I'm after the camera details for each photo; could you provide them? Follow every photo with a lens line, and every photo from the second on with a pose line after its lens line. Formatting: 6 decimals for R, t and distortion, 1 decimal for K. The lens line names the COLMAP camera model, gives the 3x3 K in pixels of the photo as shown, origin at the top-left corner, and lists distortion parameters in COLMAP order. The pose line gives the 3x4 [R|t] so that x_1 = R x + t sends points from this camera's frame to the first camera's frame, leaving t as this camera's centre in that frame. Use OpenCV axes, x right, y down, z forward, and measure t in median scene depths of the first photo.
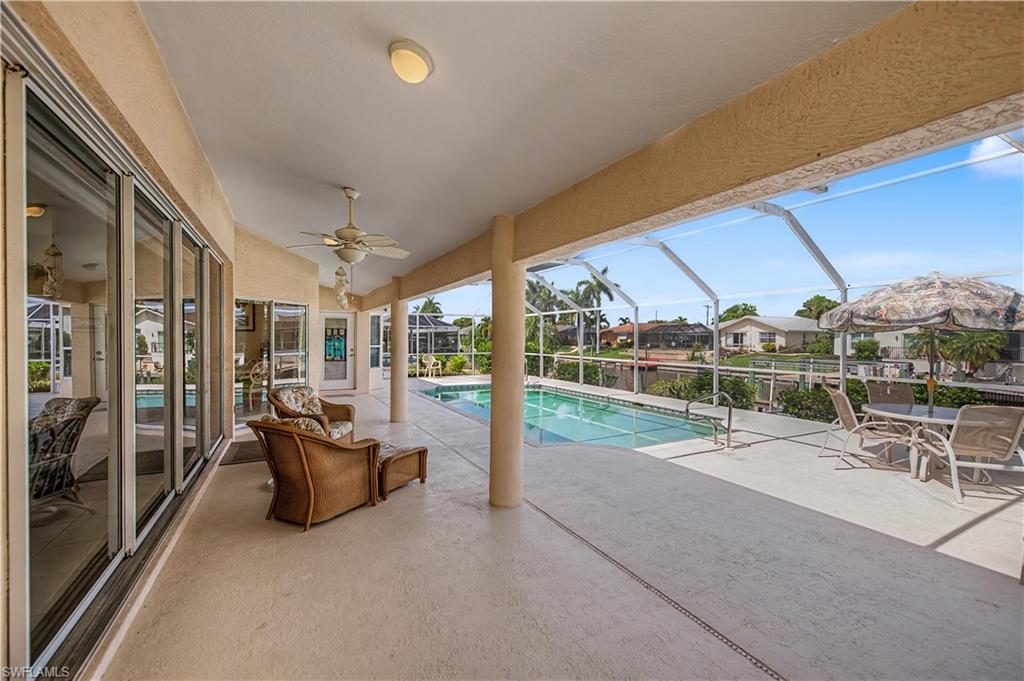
lens RADIAL K [[418.6, 0, 513.7], [0, 418.6, 340.5], [0, 0, 1]] dist [0.002275, -0.000132]
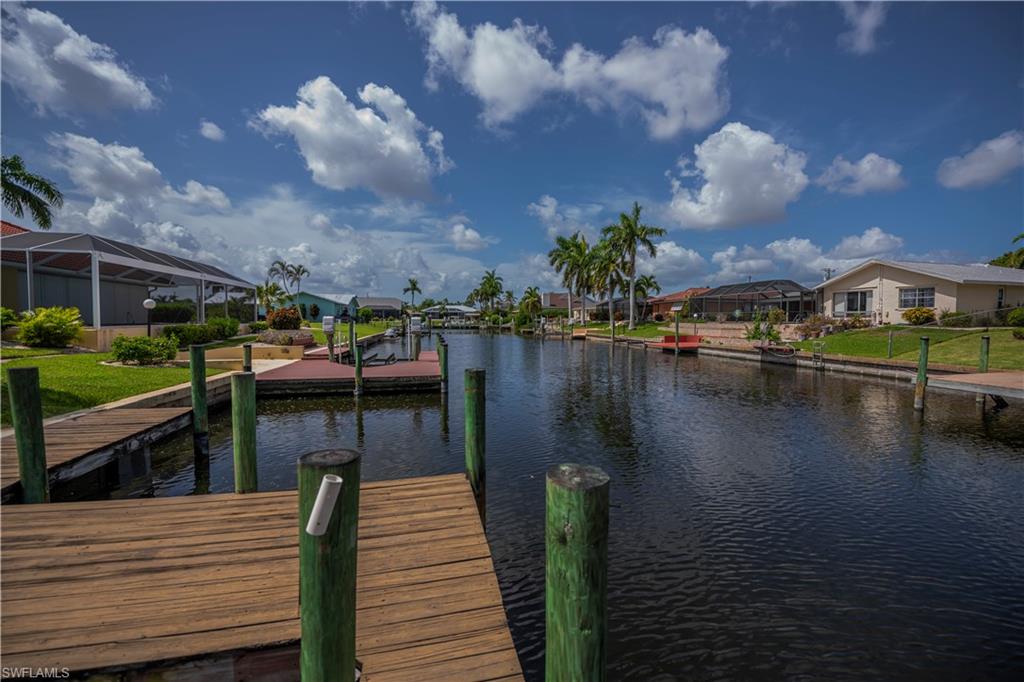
lens RADIAL K [[408.0, 0, 519.1], [0, 408.0, 335.6], [0, 0, 1]] dist [-0.003220, -0.000343]
pose [[0.970114, 0.008739, -0.242493, 0.242546], [-0.000785, 0.999459, 0.032879, 0.024917], [0.242649, -0.031706, 0.969596, 0.375955]]
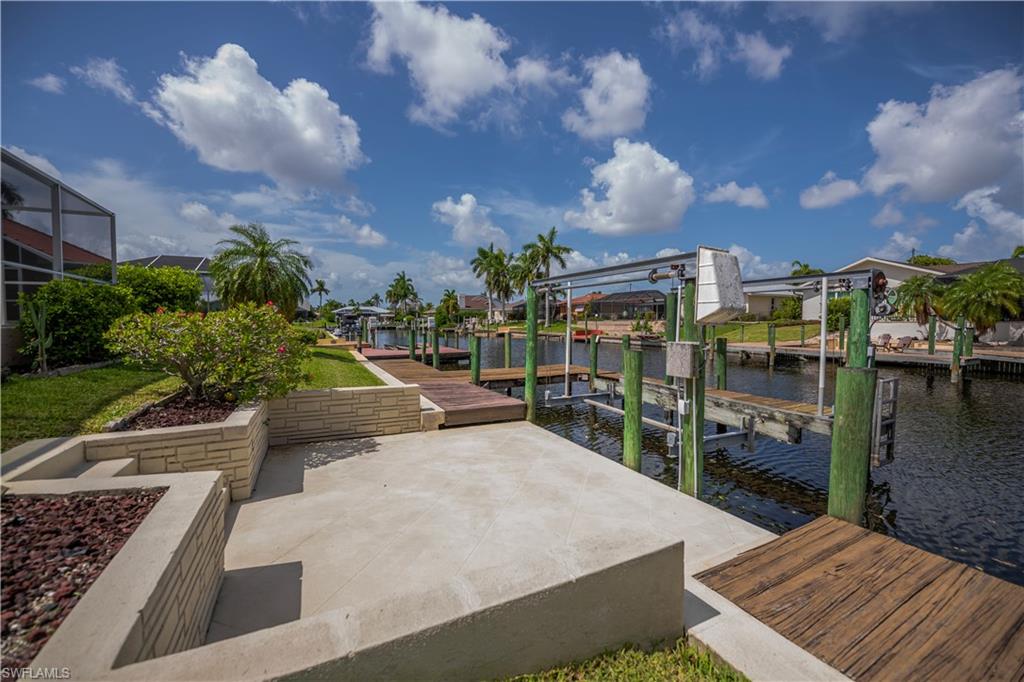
lens RADIAL K [[407.1, 0, 511.0], [0, 407.1, 338.9], [0, 0, 1]] dist [-0.001497, -0.000189]
pose [[0.999906, -0.007475, -0.011506, 0.176373], [0.007935, 0.999149, 0.040482, 0.027893], [0.011193, -0.040569, 0.999114, 0.172790]]
